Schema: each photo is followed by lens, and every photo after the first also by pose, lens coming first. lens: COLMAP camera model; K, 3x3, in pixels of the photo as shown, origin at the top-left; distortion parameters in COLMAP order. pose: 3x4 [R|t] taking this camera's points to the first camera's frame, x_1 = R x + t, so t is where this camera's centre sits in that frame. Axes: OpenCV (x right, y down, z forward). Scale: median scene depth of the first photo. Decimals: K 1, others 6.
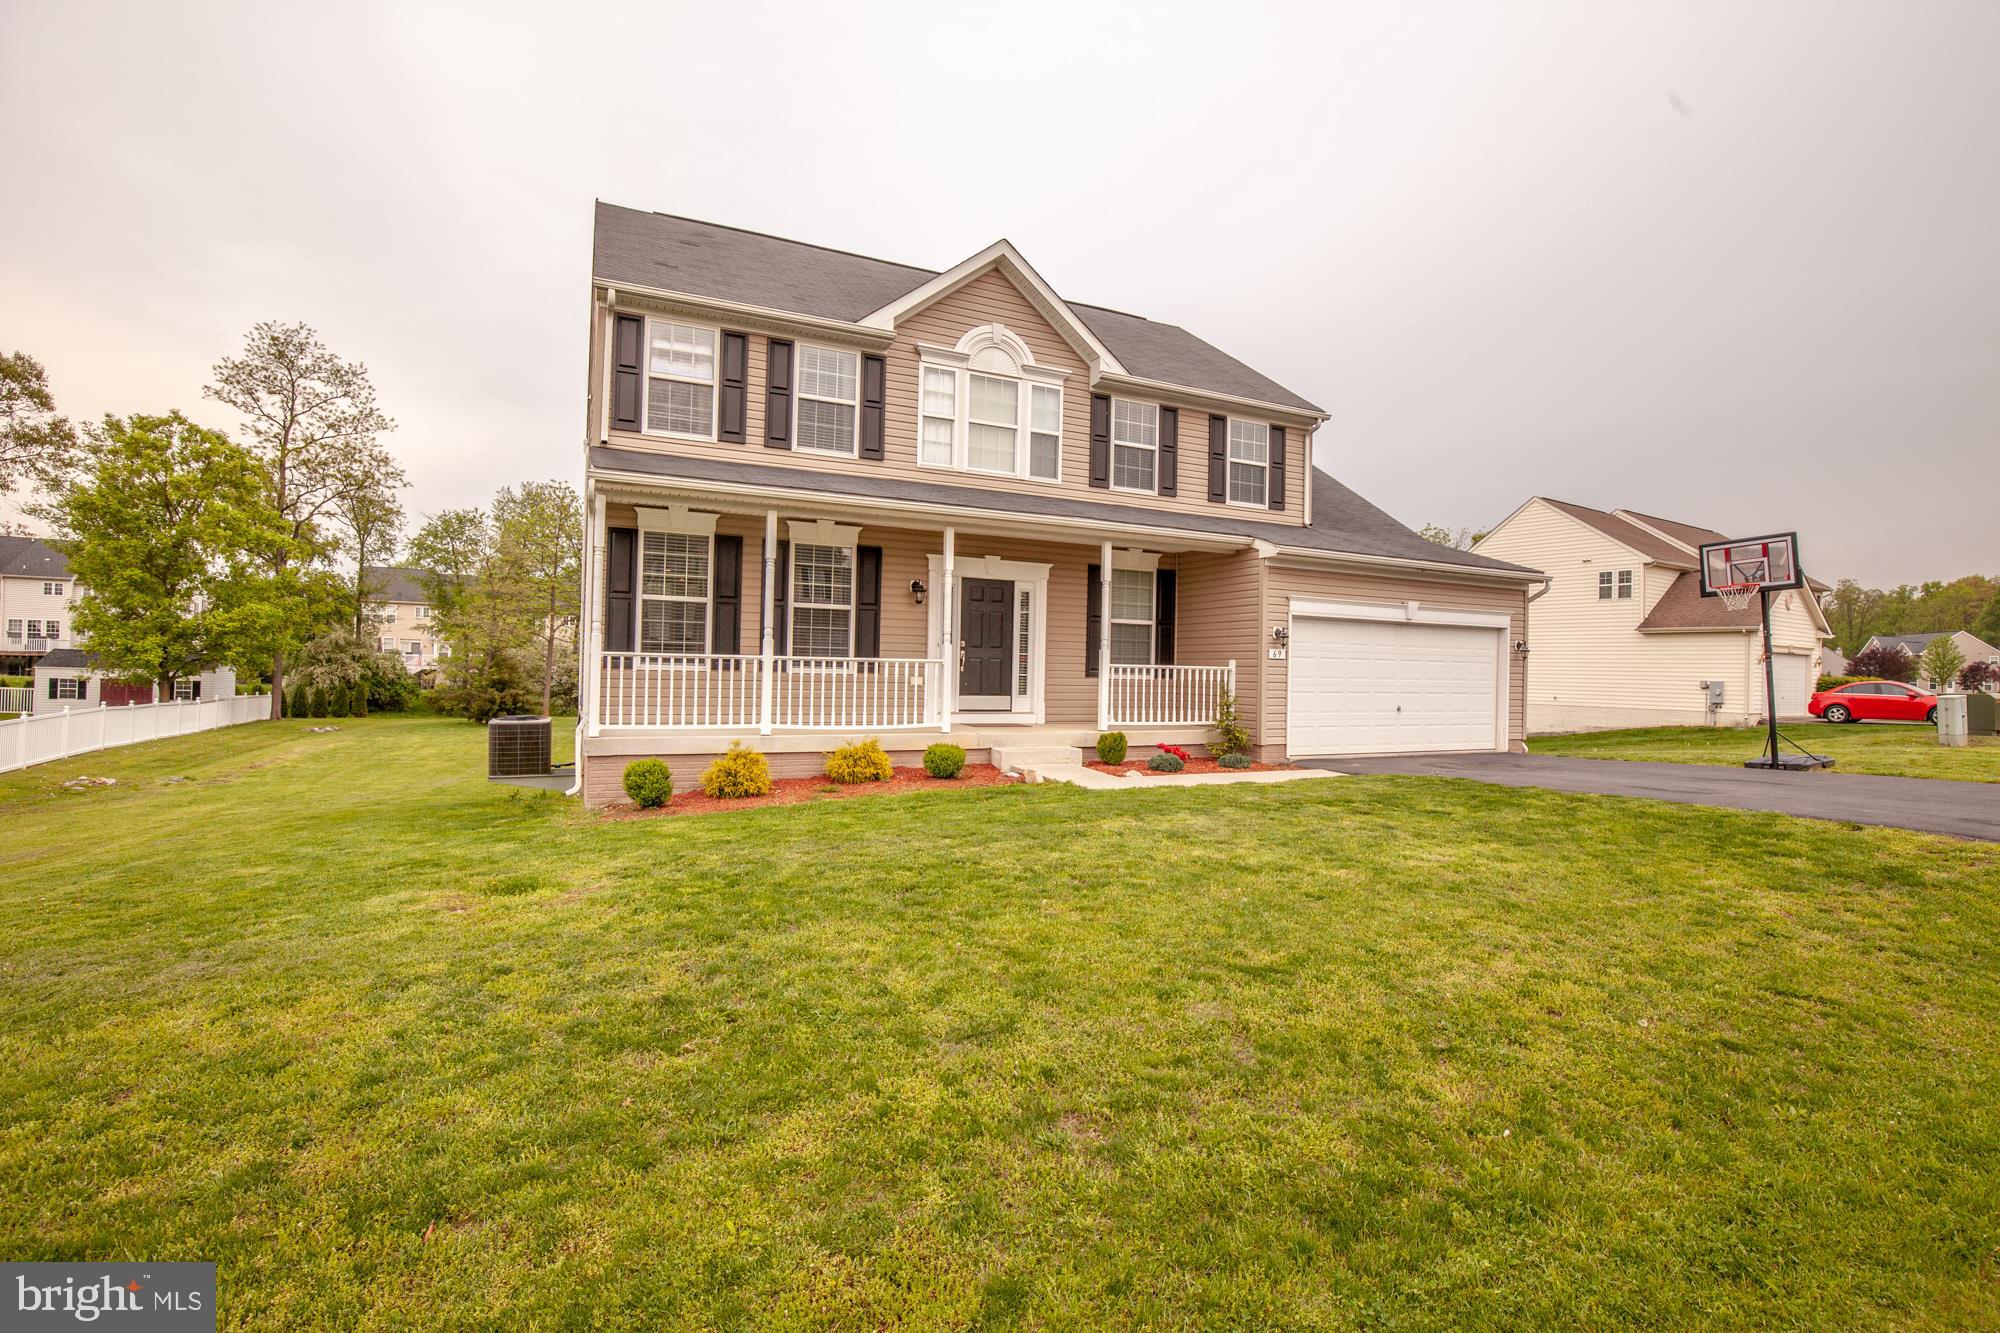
lens RADIAL K [[903.9, 0, 1008.0], [0, 903.9, 666.2], [0, 0, 1]] dist [-0.032440, 0.006141]
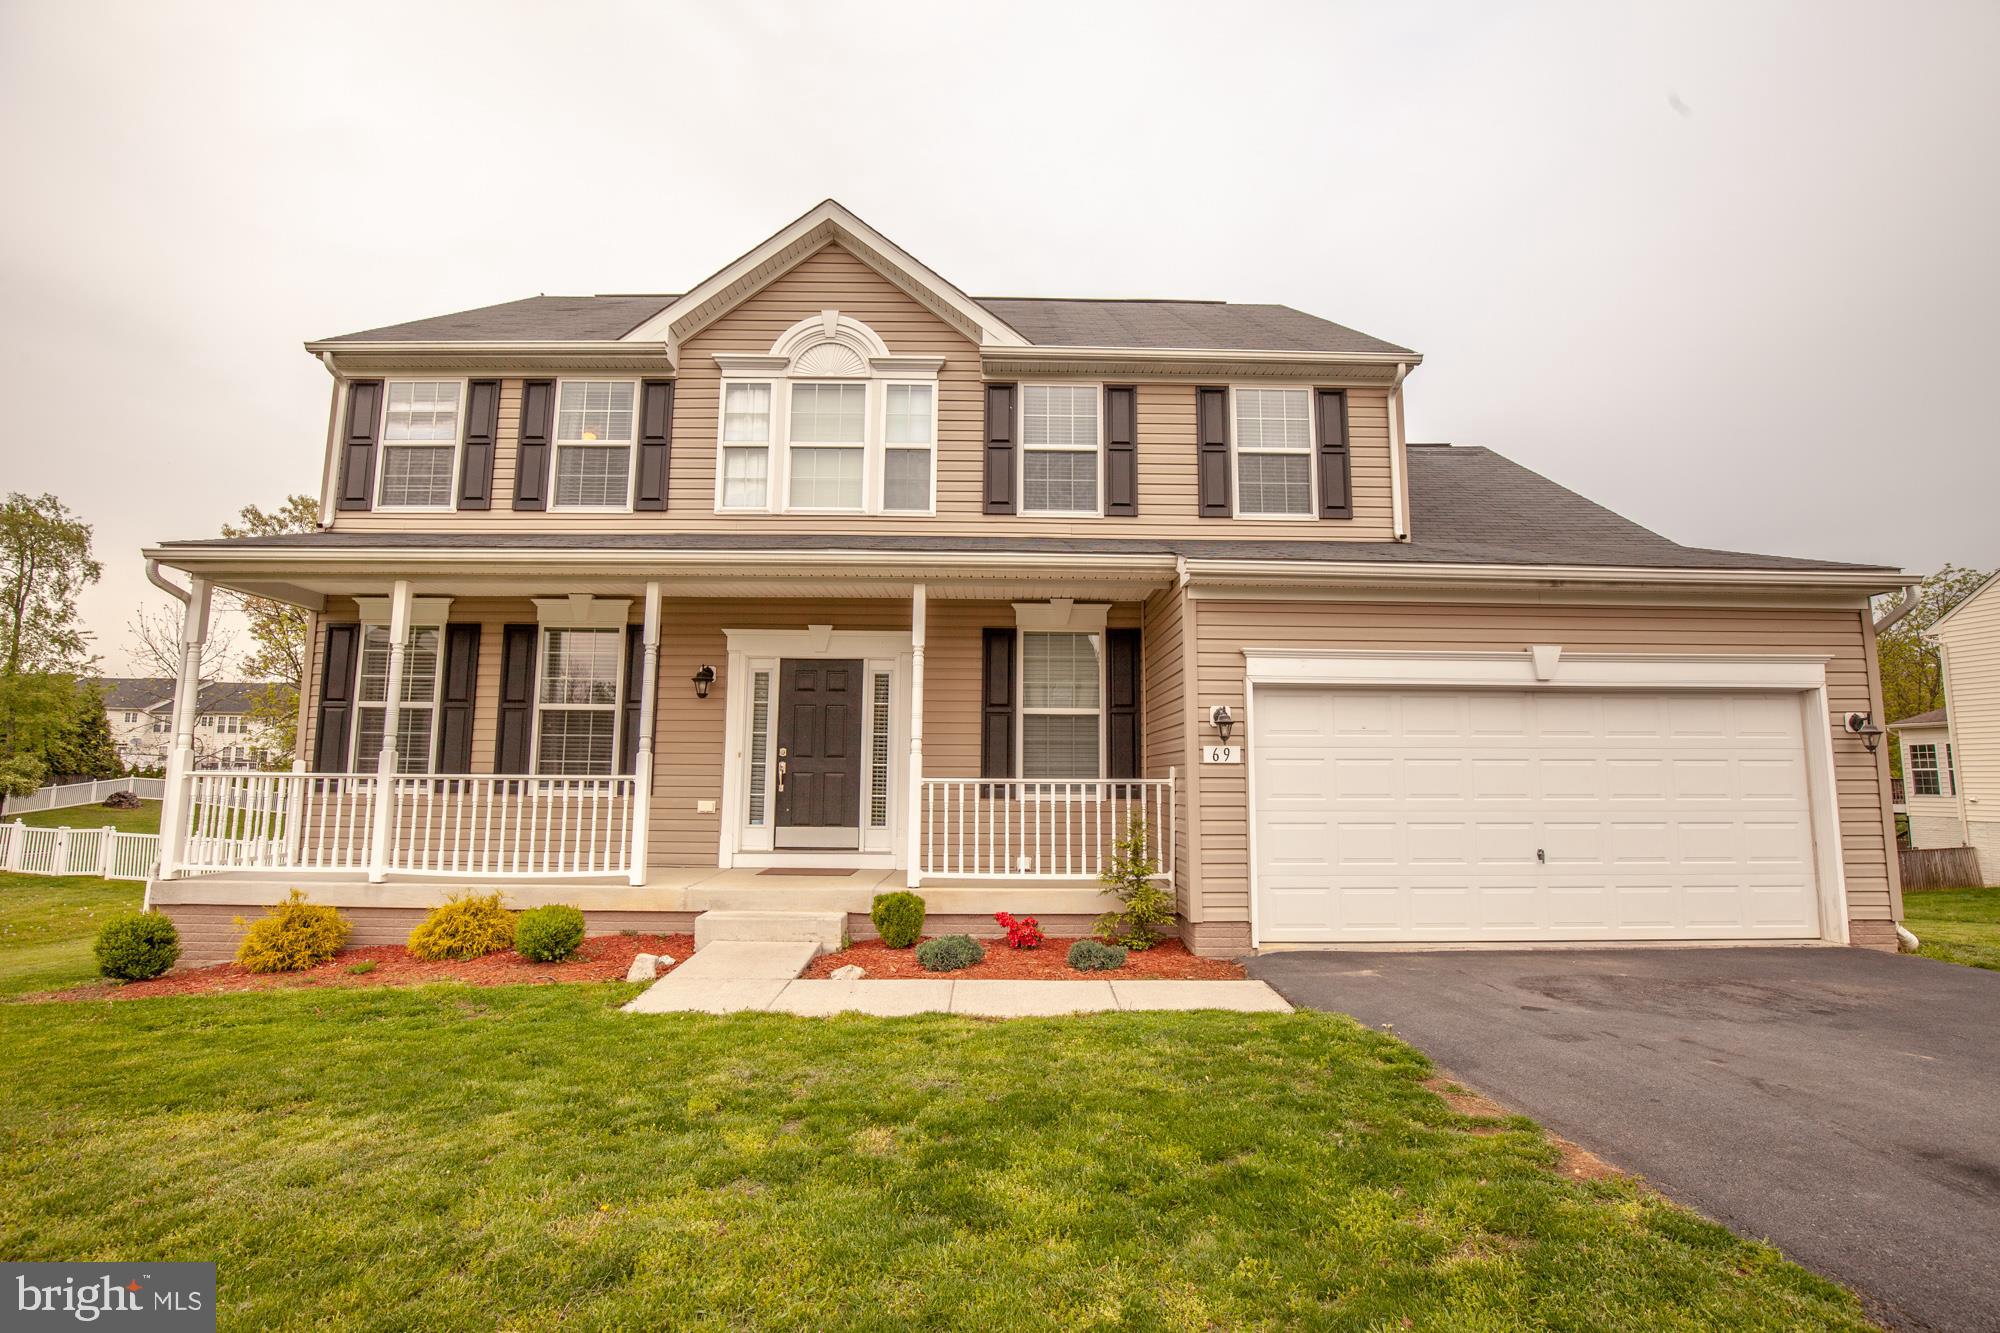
lens RADIAL K [[958.6, 0, 1031.2], [0, 958.6, 671.7], [0, 0, 1]] dist [-0.037074, 0.000023]
pose [[0.911336, -0.066095, -0.406324, 0.424222], [0.014739, 0.991633, -0.128247, 0.010589], [0.411400, 0.110887, 0.904684, 0.394062]]
